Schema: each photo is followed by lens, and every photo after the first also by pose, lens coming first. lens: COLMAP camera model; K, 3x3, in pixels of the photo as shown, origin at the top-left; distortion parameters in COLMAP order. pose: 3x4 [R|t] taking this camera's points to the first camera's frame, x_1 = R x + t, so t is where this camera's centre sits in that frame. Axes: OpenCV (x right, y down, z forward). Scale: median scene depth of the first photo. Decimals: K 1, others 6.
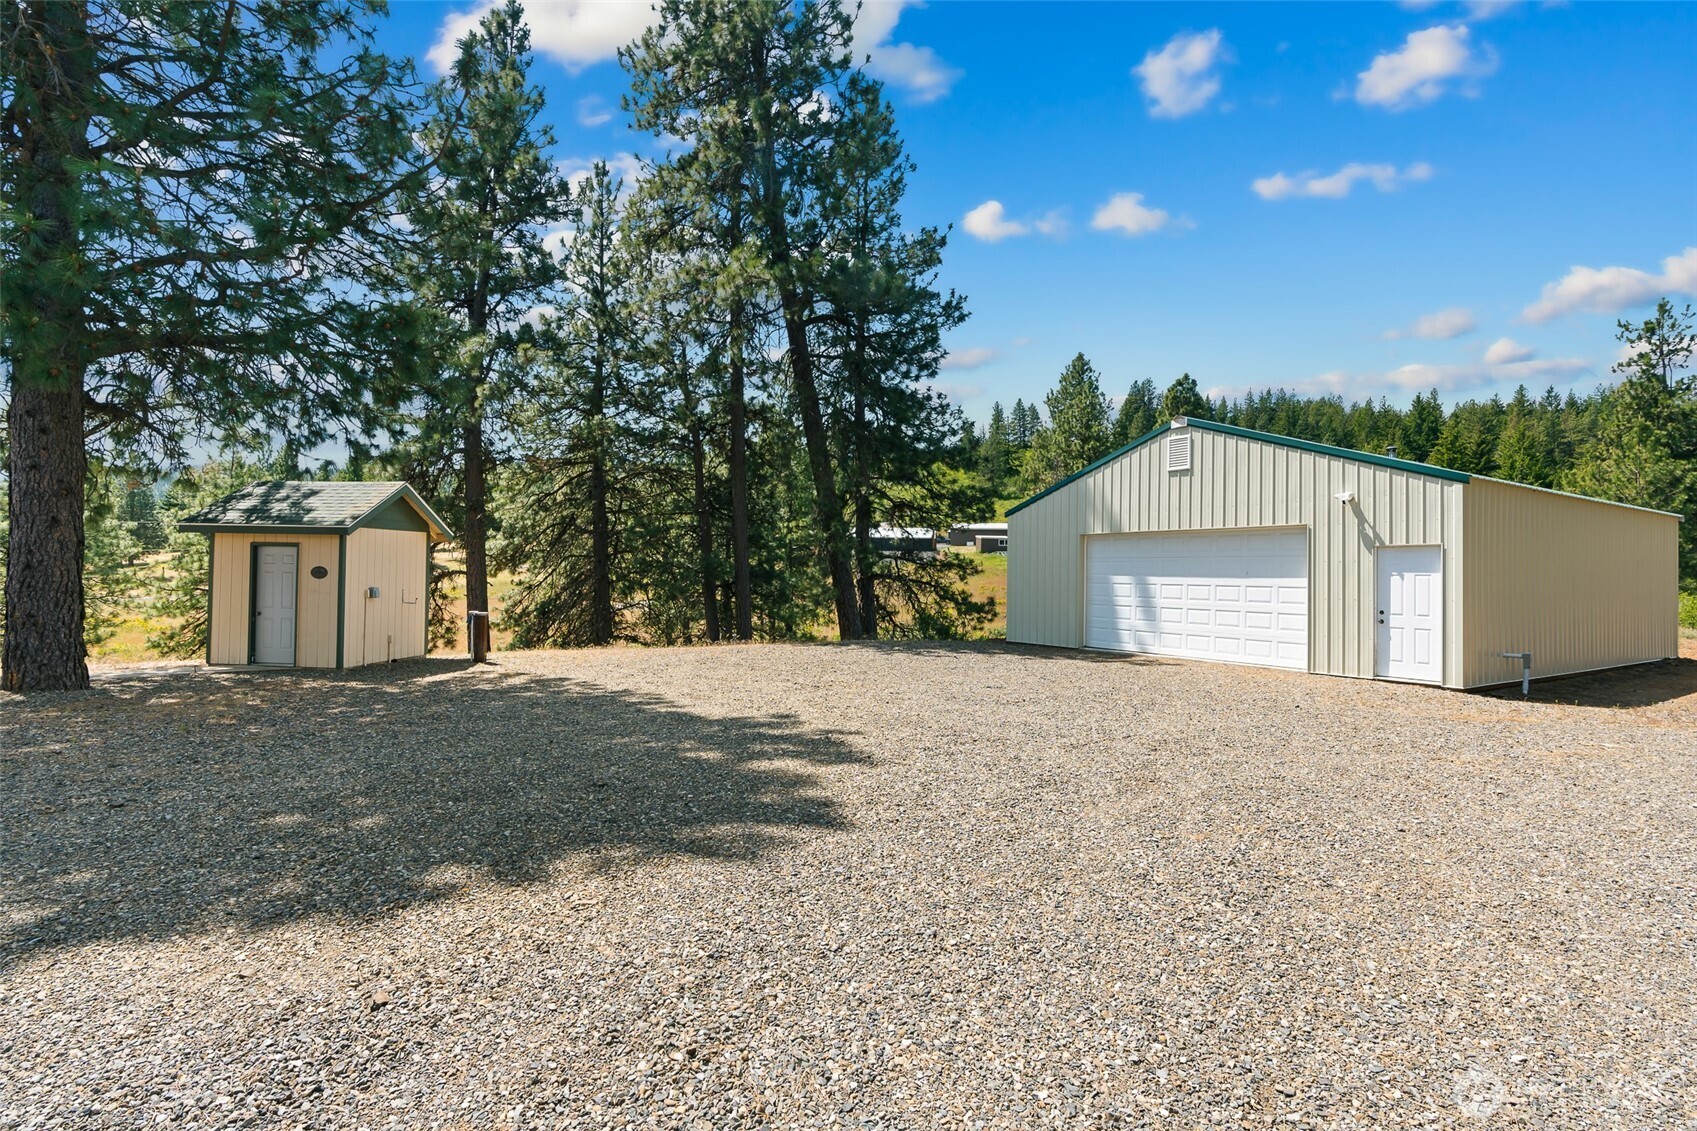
lens RADIAL K [[875.9, 0, 848.5], [0, 875.9, 565.5], [0, 0, 1]] dist [-0.001146, -0.000023]
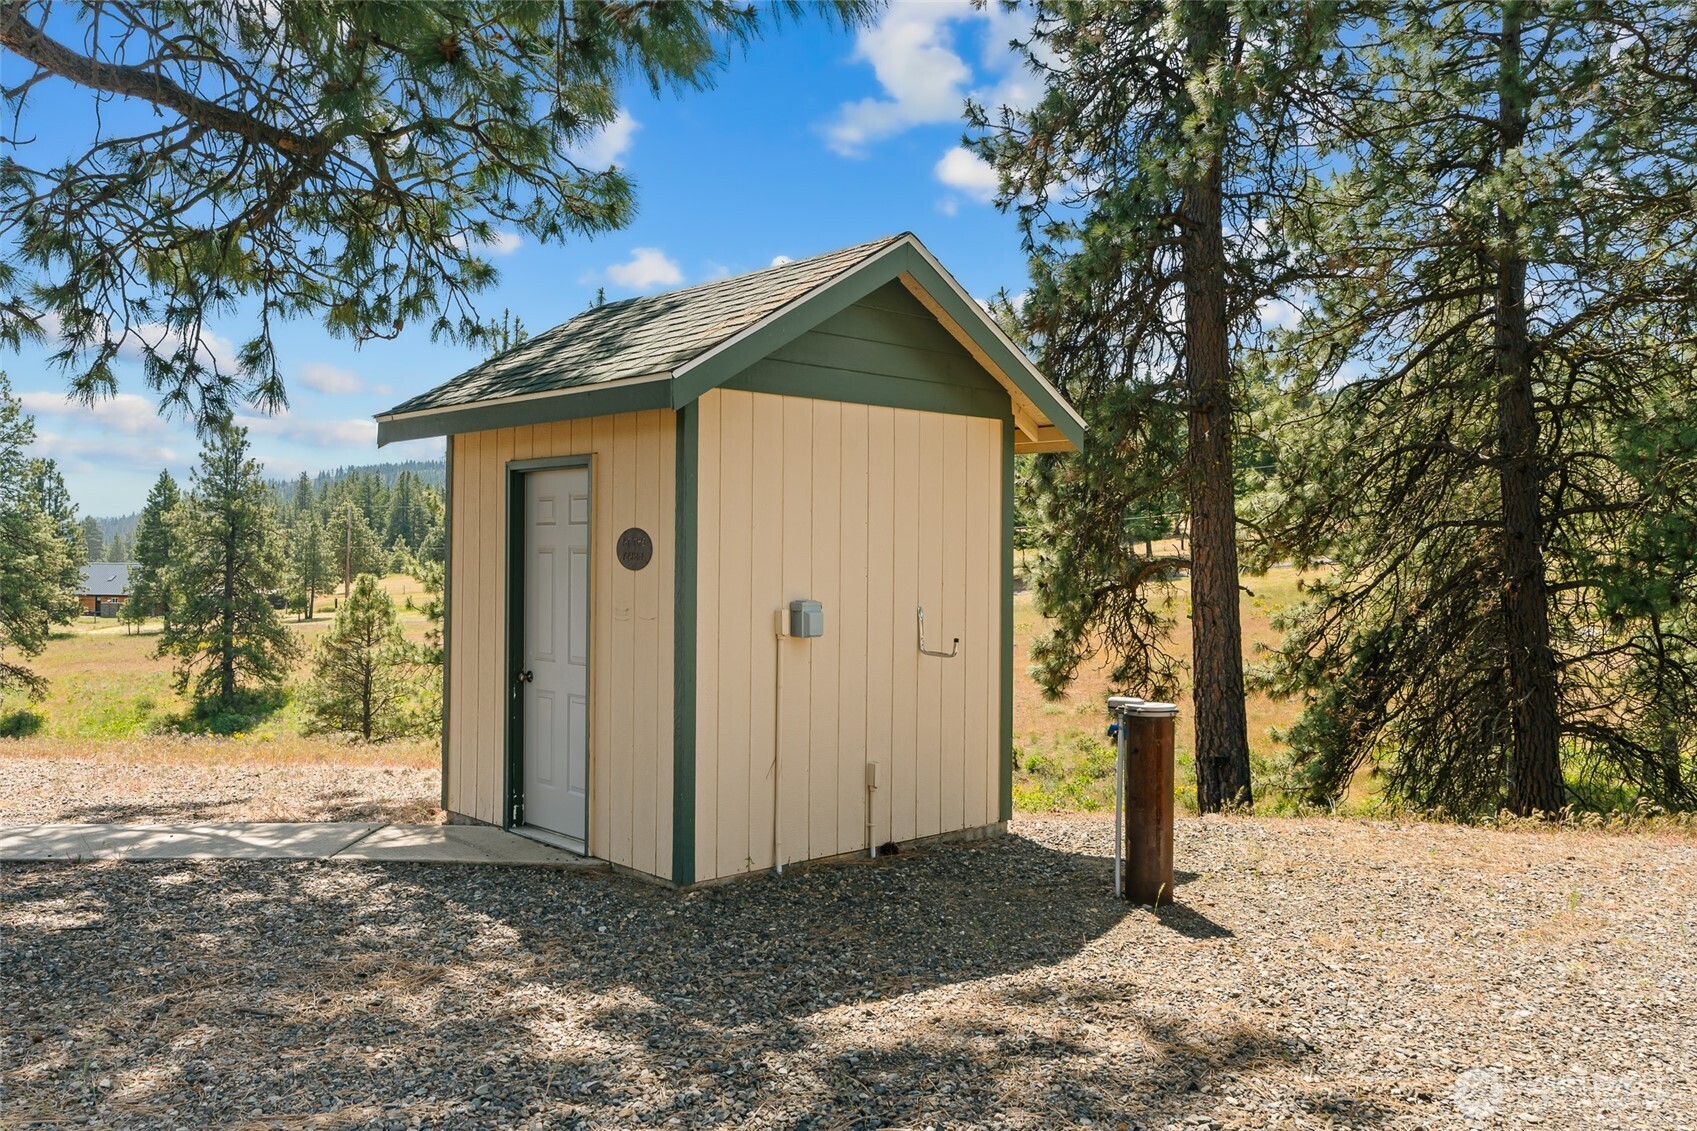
lens RADIAL K [[1276.7, 0, 848.5], [0, 1276.7, 565.5], [0, 0, 1]] dist [0.007096, 0.002475]
pose [[0.755577, -0.008815, -0.655001, -0.141924], [0.009392, 0.999952, -0.002623, 0.008105], [0.654993, -0.004170, 0.755624, 0.384886]]
